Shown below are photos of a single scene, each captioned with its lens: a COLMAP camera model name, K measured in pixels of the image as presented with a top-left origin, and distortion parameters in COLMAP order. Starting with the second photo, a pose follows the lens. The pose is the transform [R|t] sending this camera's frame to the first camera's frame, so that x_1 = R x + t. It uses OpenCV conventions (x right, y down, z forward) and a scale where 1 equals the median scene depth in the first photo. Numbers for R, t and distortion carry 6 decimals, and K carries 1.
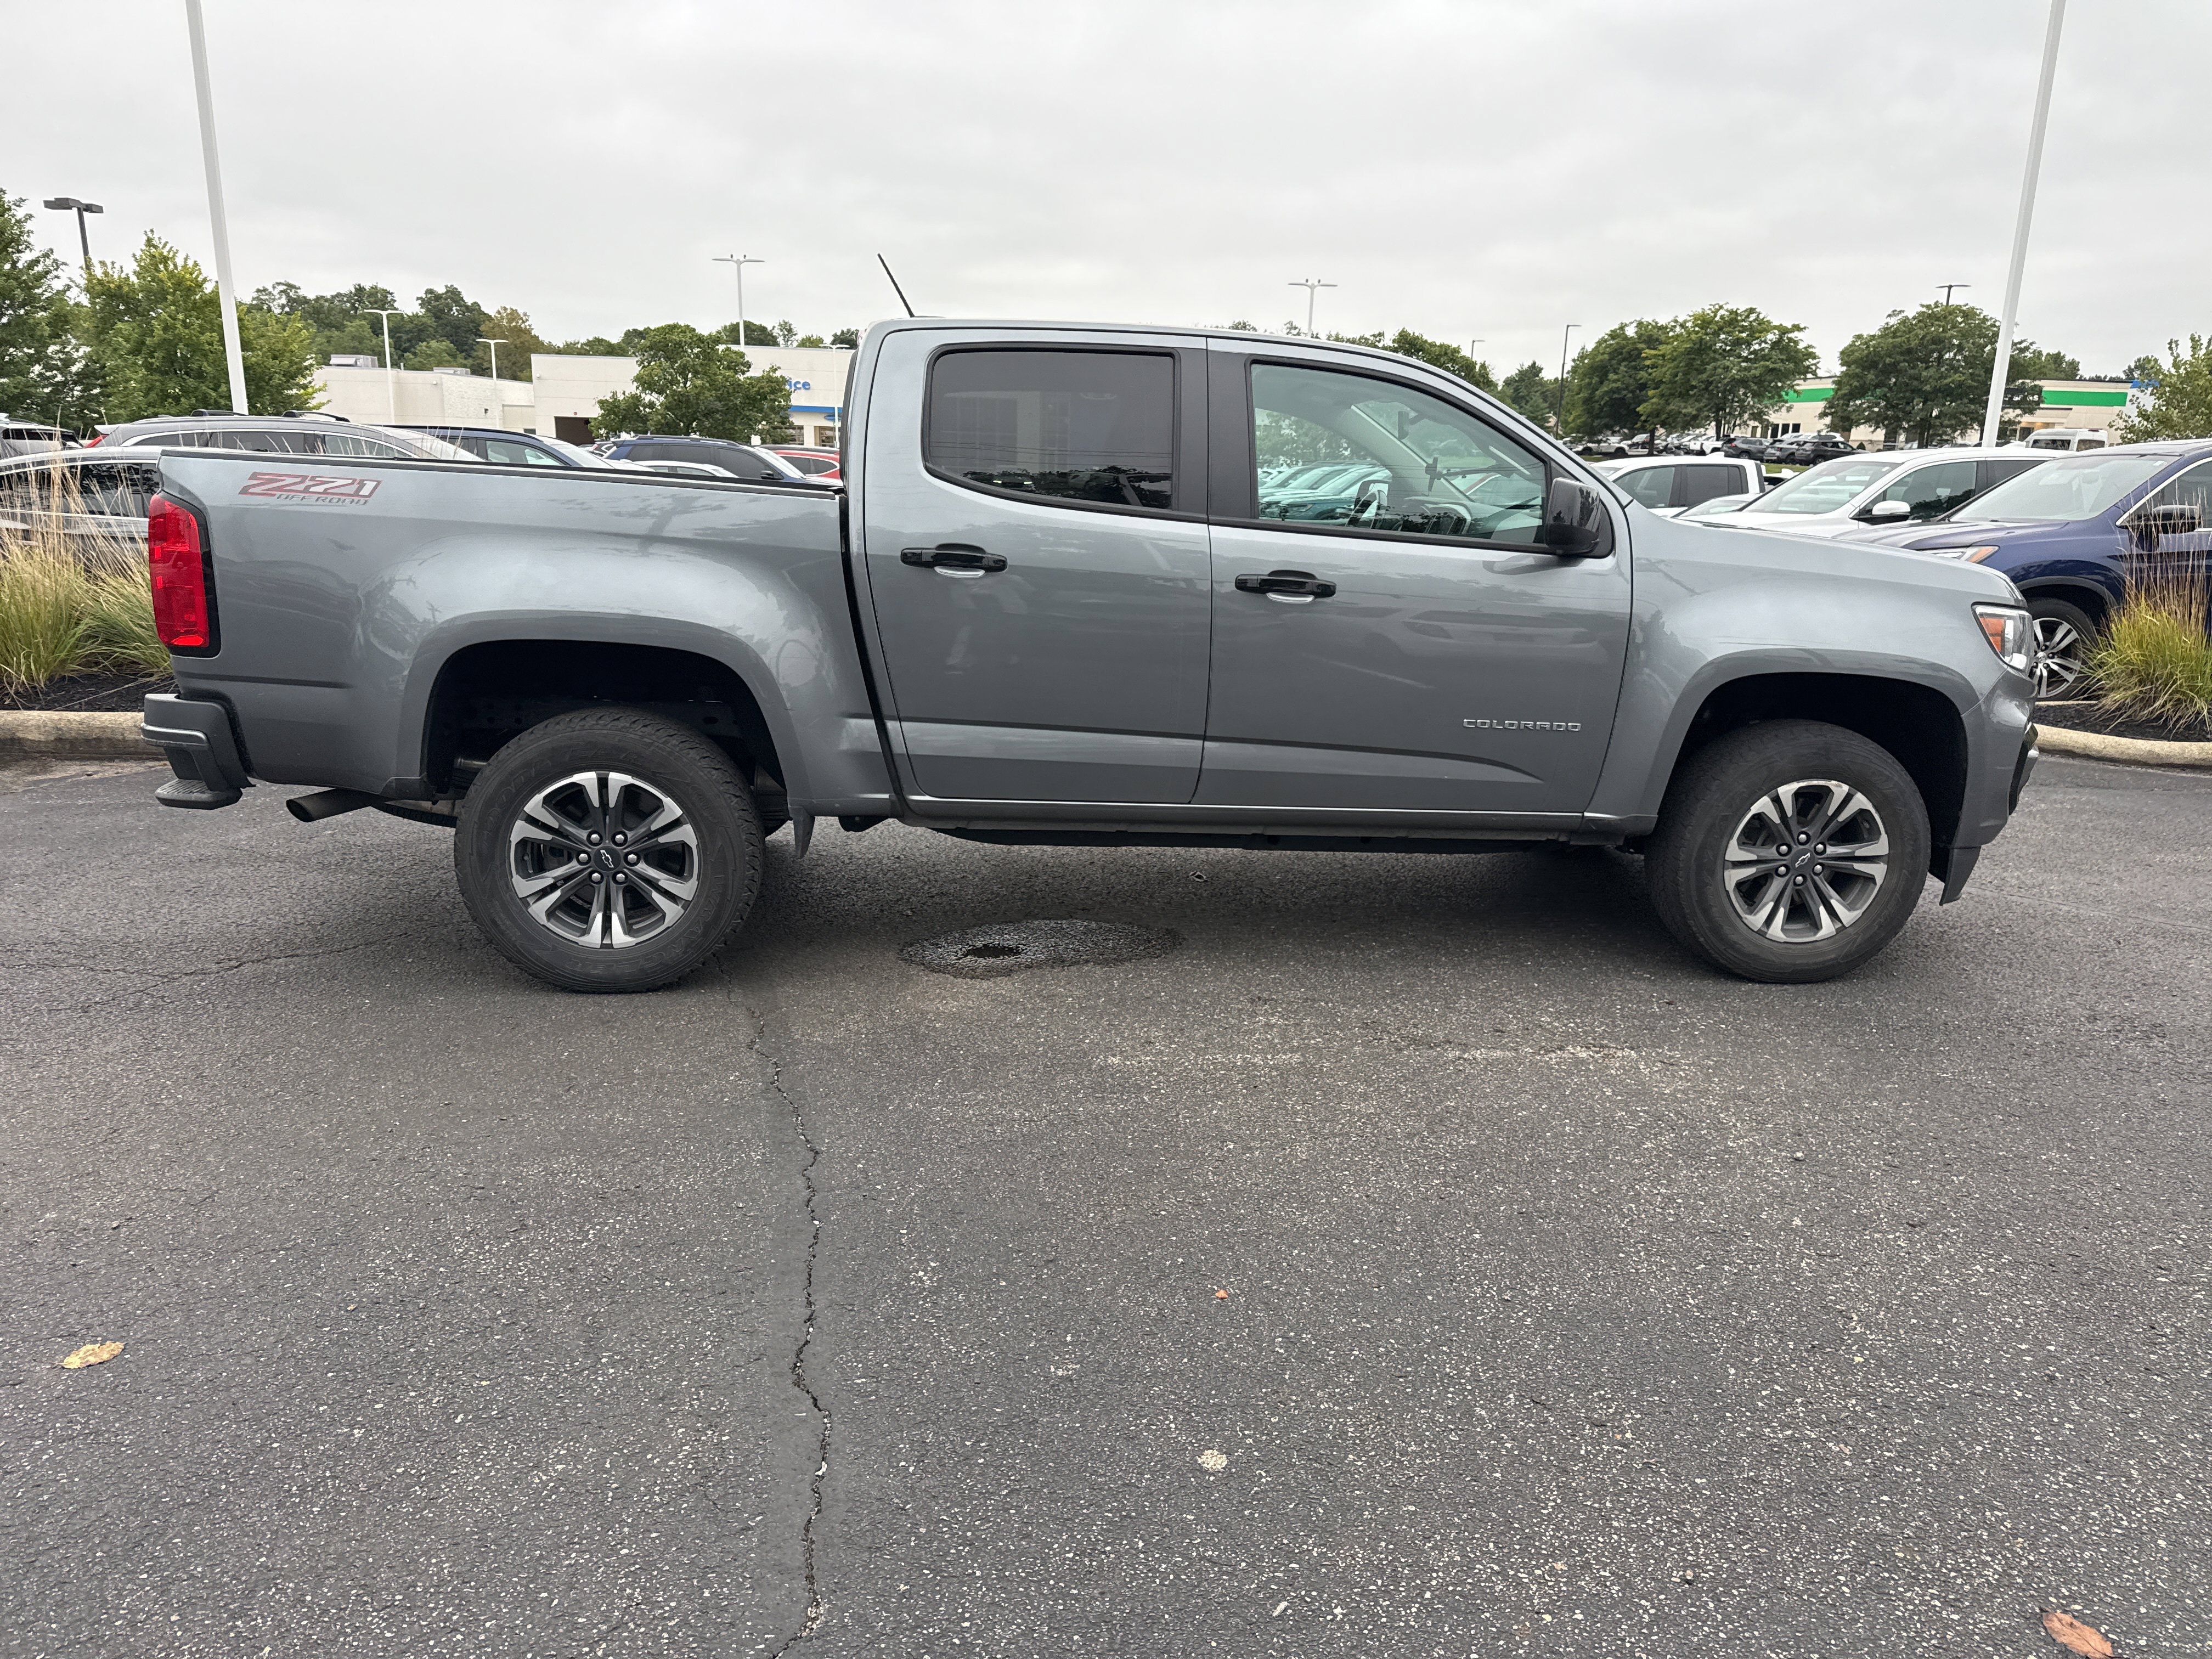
lens RADIAL K [[1590.4, 0, 1109.5], [0, 1590.4, 838.0], [0, 0, 1]] dist [0.017410, -0.017420]
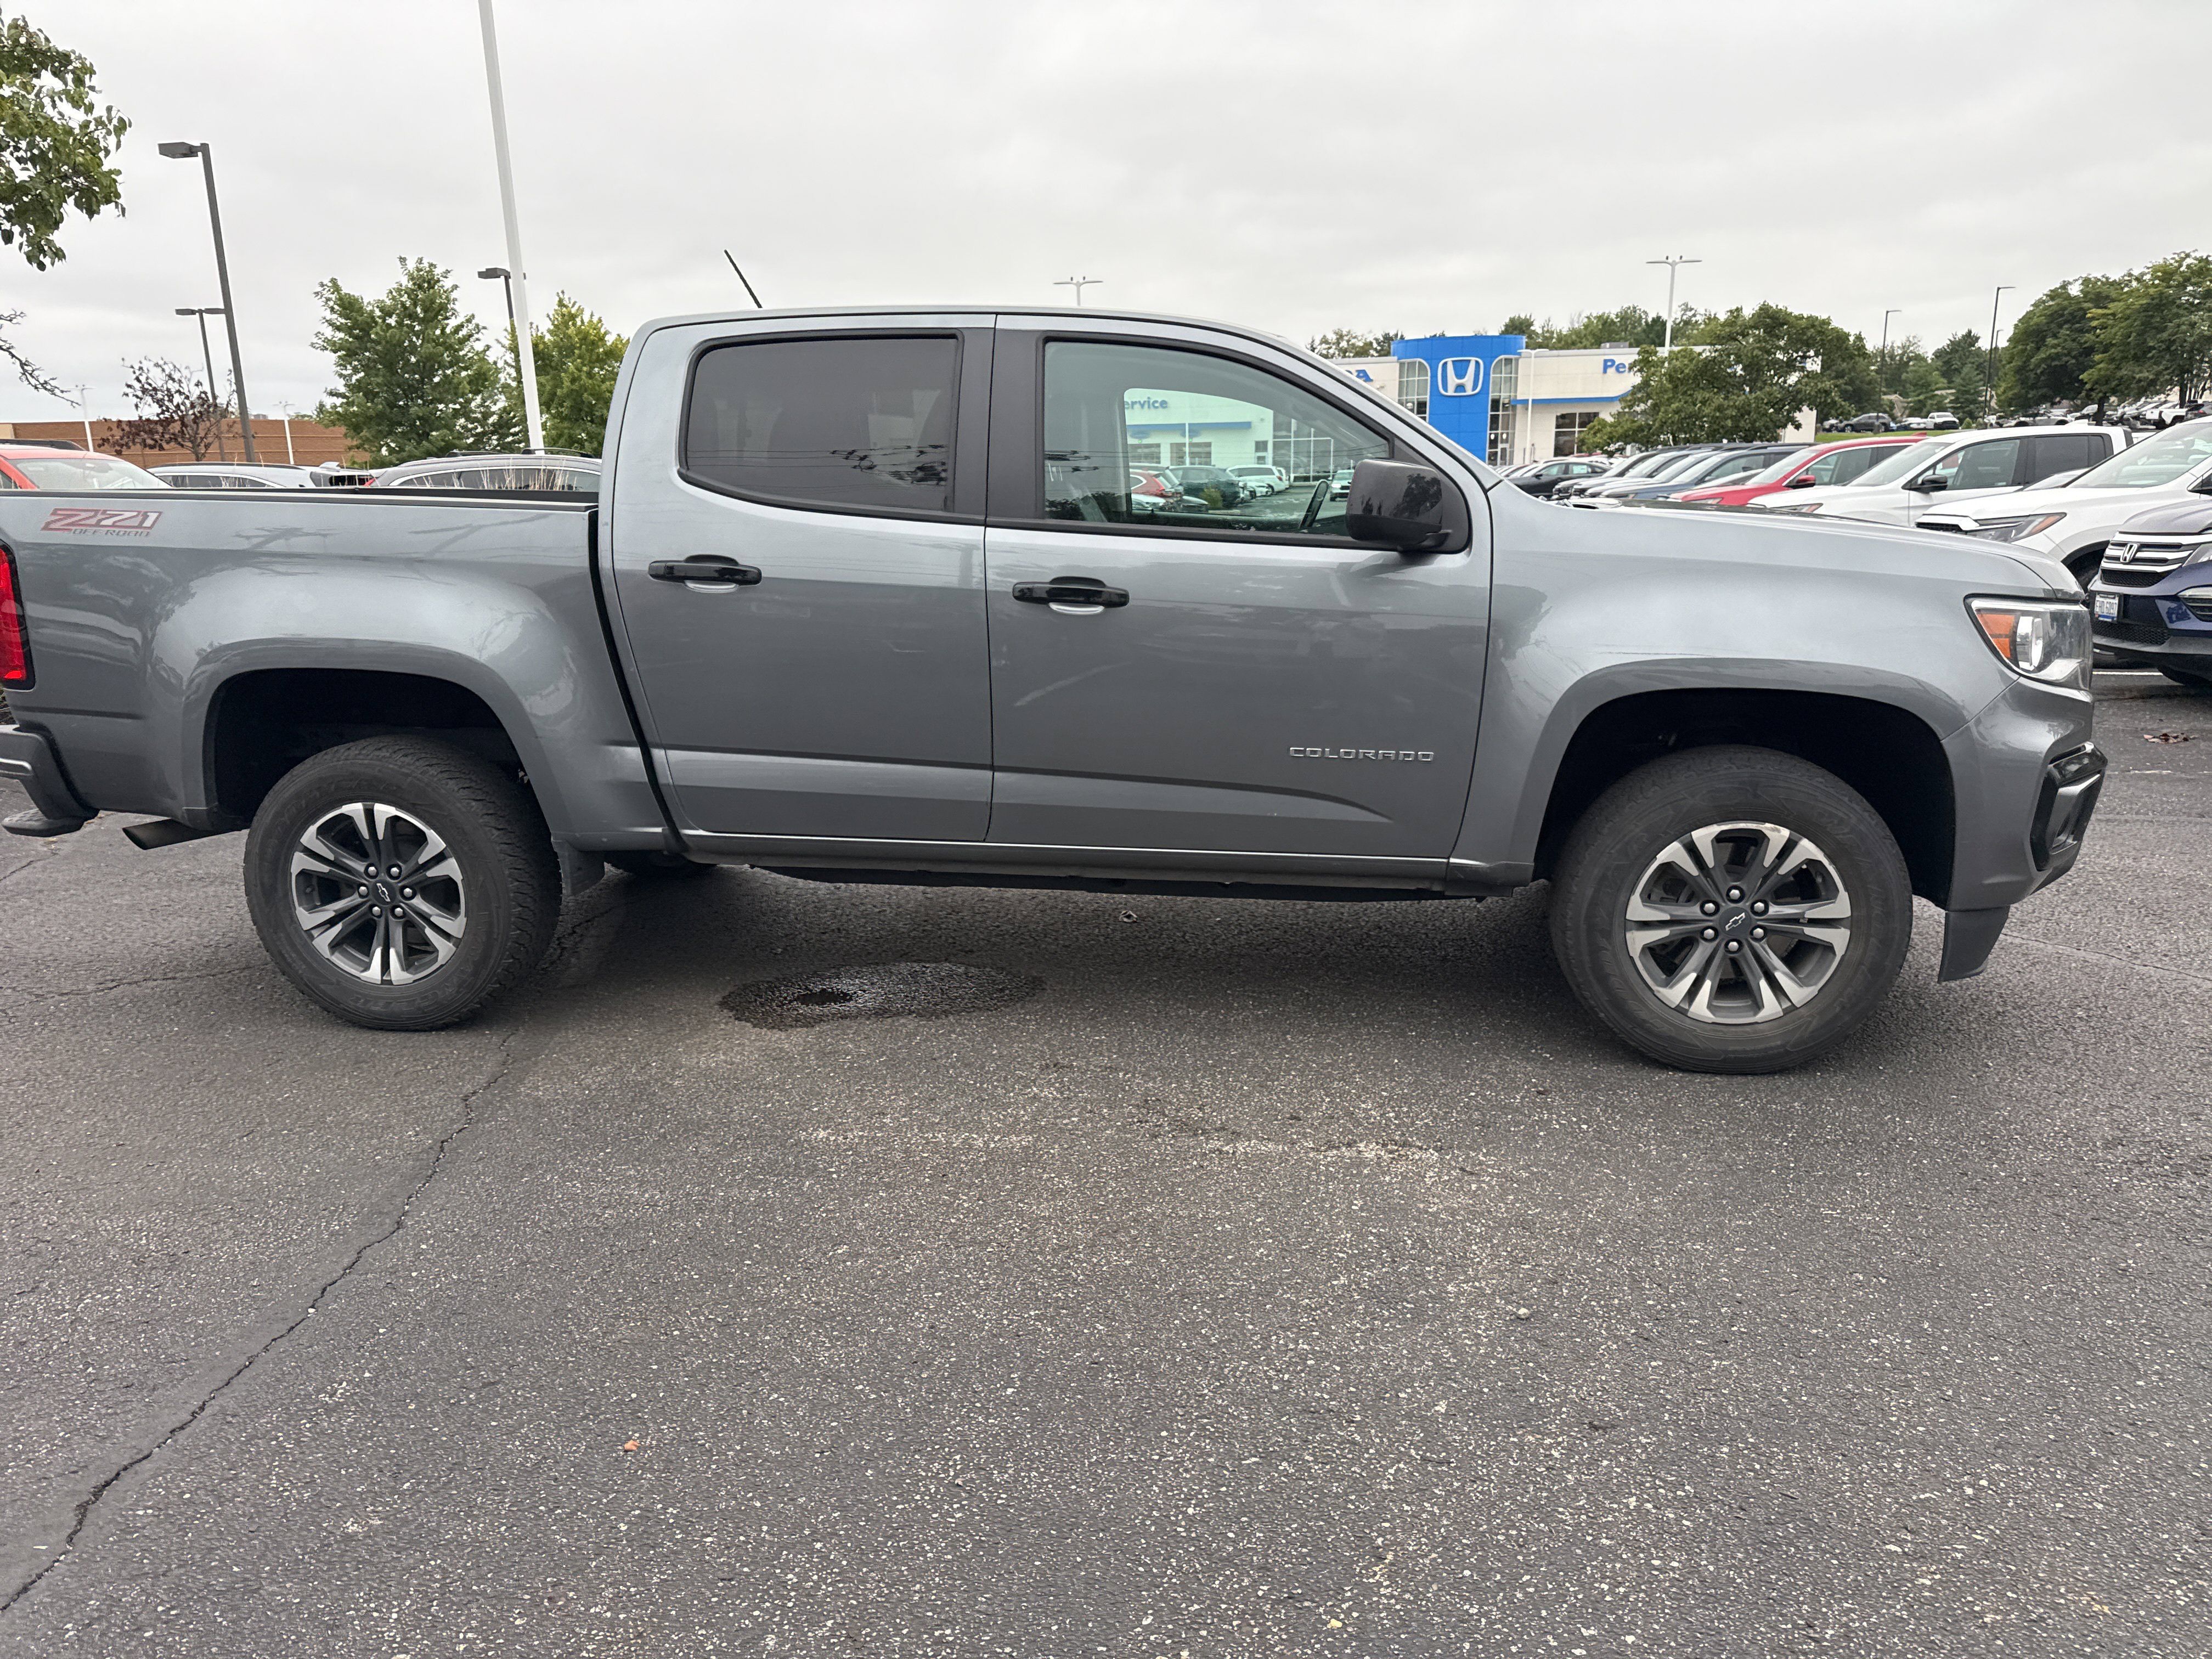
lens RADIAL K [[1585.9, 0, 1106.0], [0, 1585.9, 856.4], [0, 0, 1]] dist [0.024358, -0.026049]
pose [[0.971292, 0.014945, -0.237420, 0.327987], [-0.013655, 0.999882, 0.007076, -0.020896], [0.237497, -0.003631, 0.971381, 0.155367]]
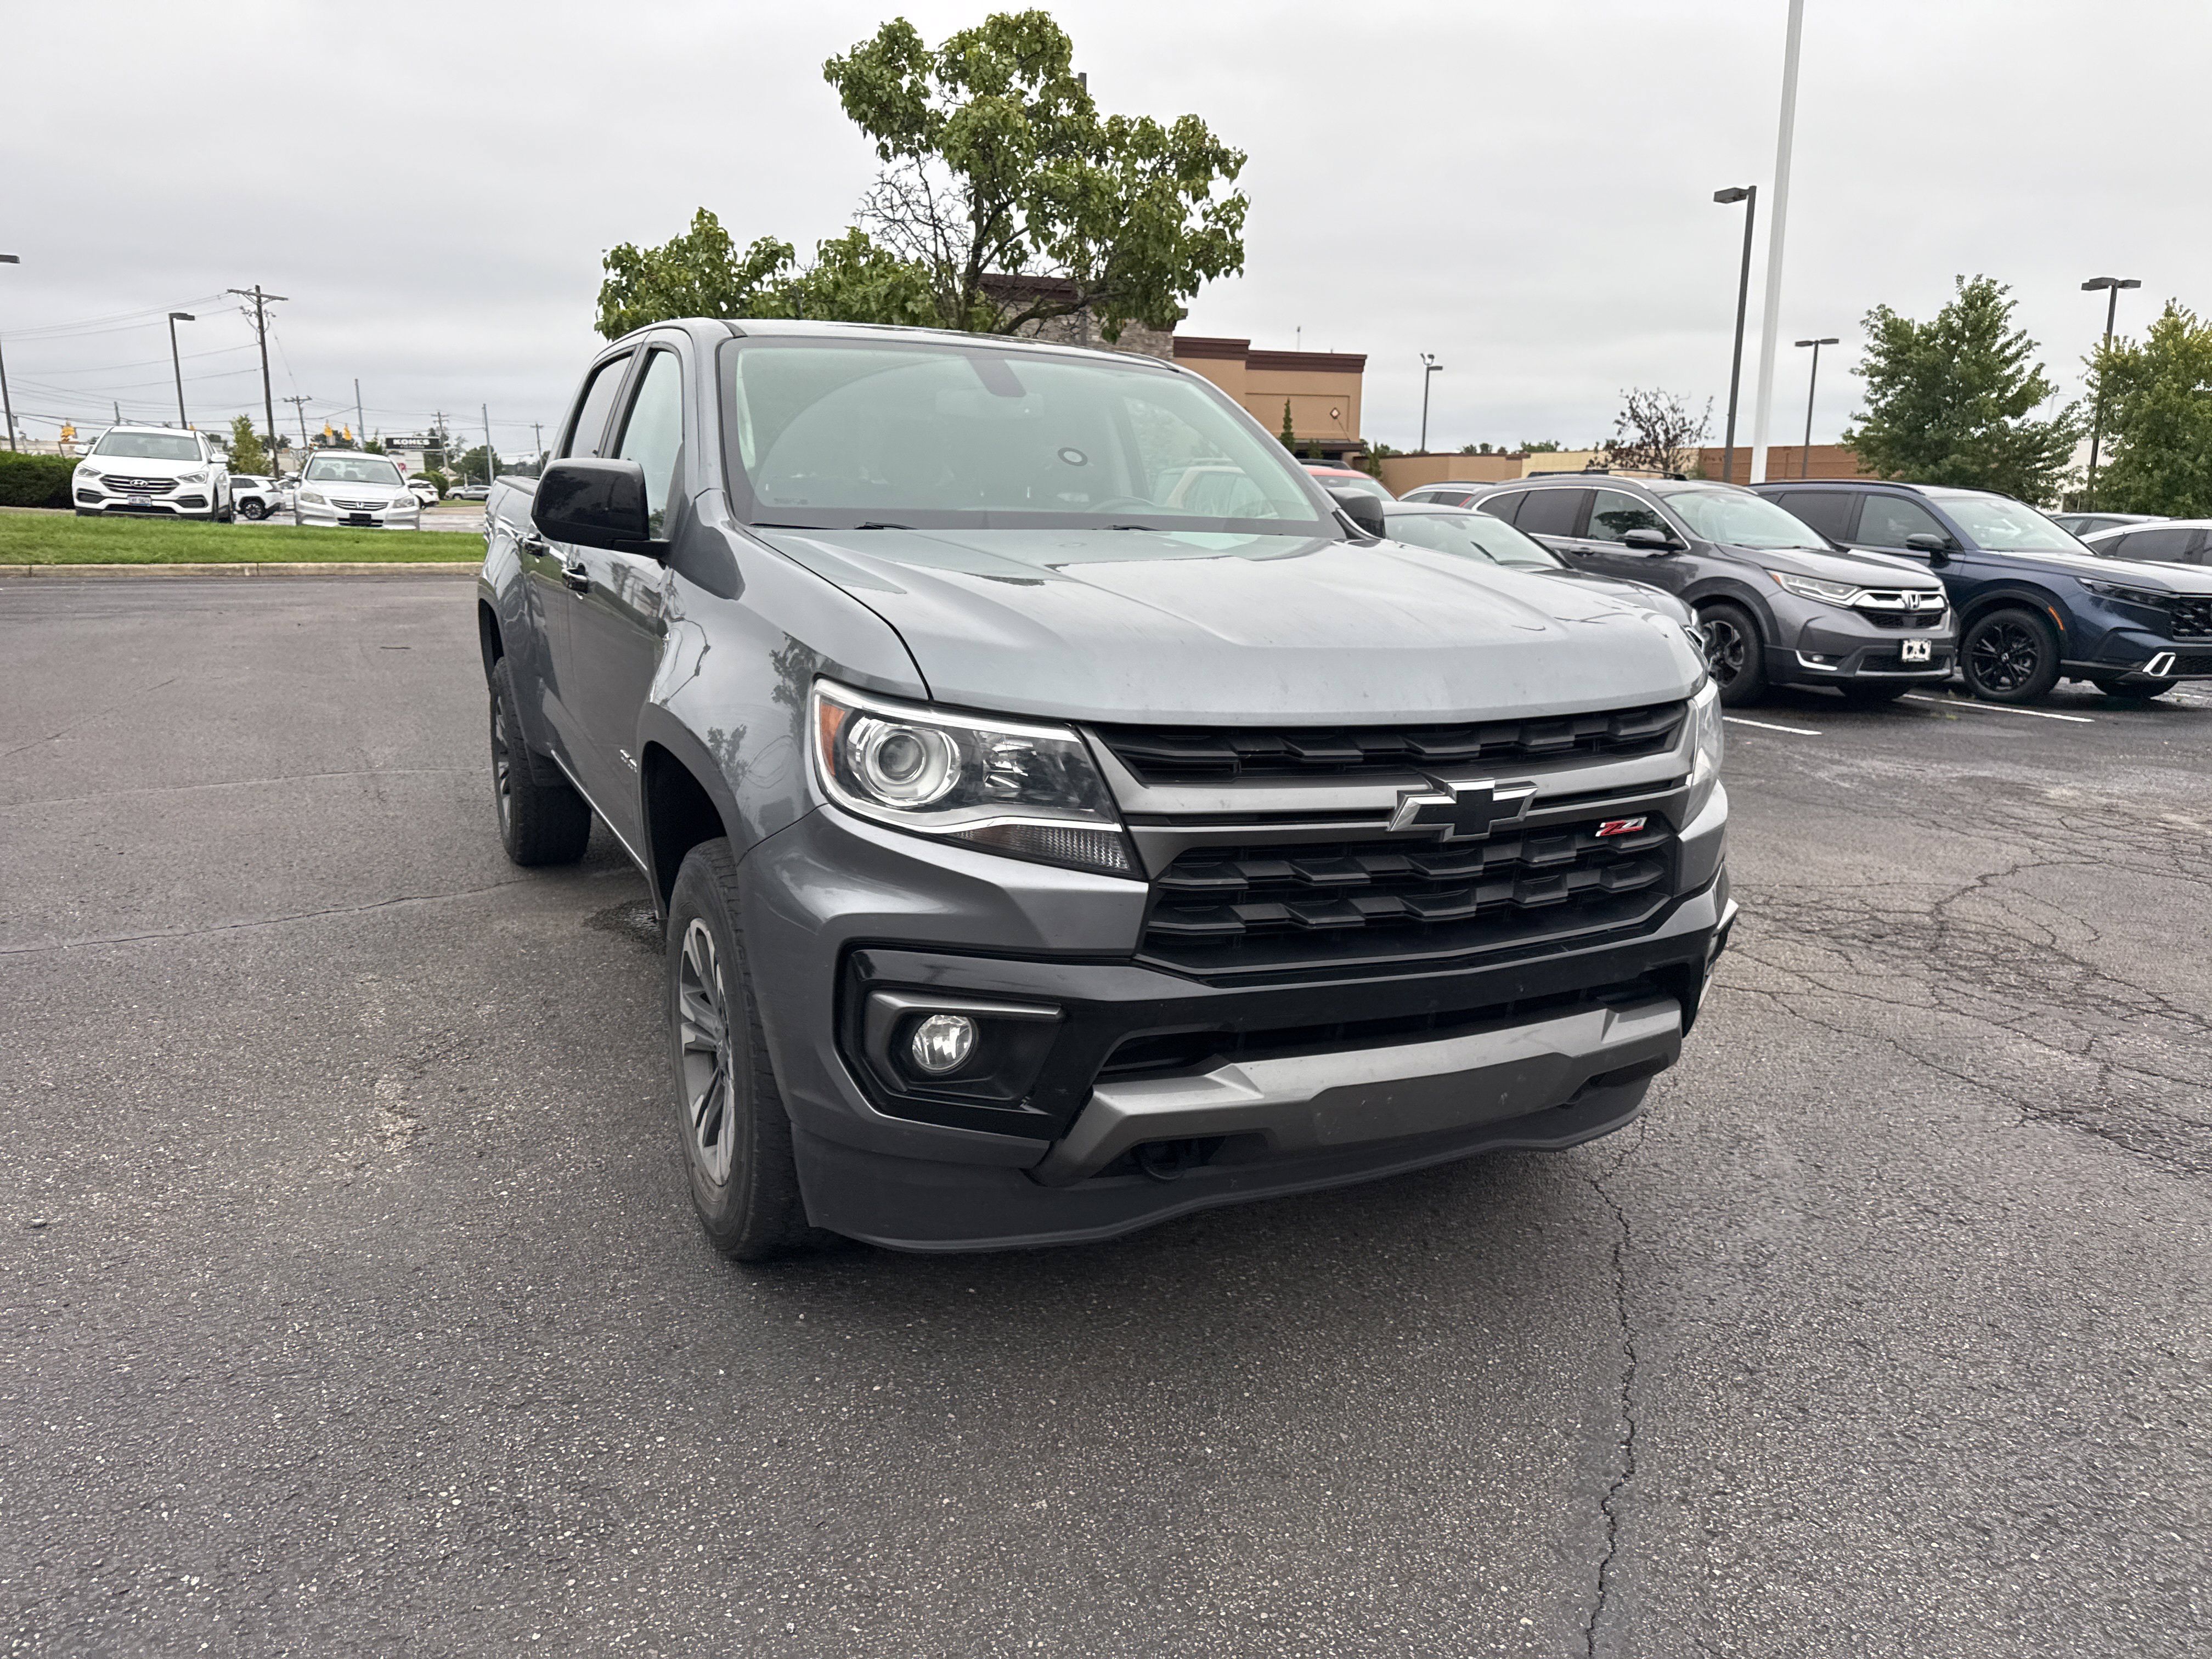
lens RADIAL K [[1570.0, 0, 1090.7], [0, 1570.0, 839.2], [0, 0, 1]] dist [0.023687, -0.026048]
pose [[0.348950, 0.181620, -0.919374, 1.082462], [-0.223460, 0.968868, 0.106583, -0.172189], [0.910110, 0.168251, 0.378672, 0.913759]]
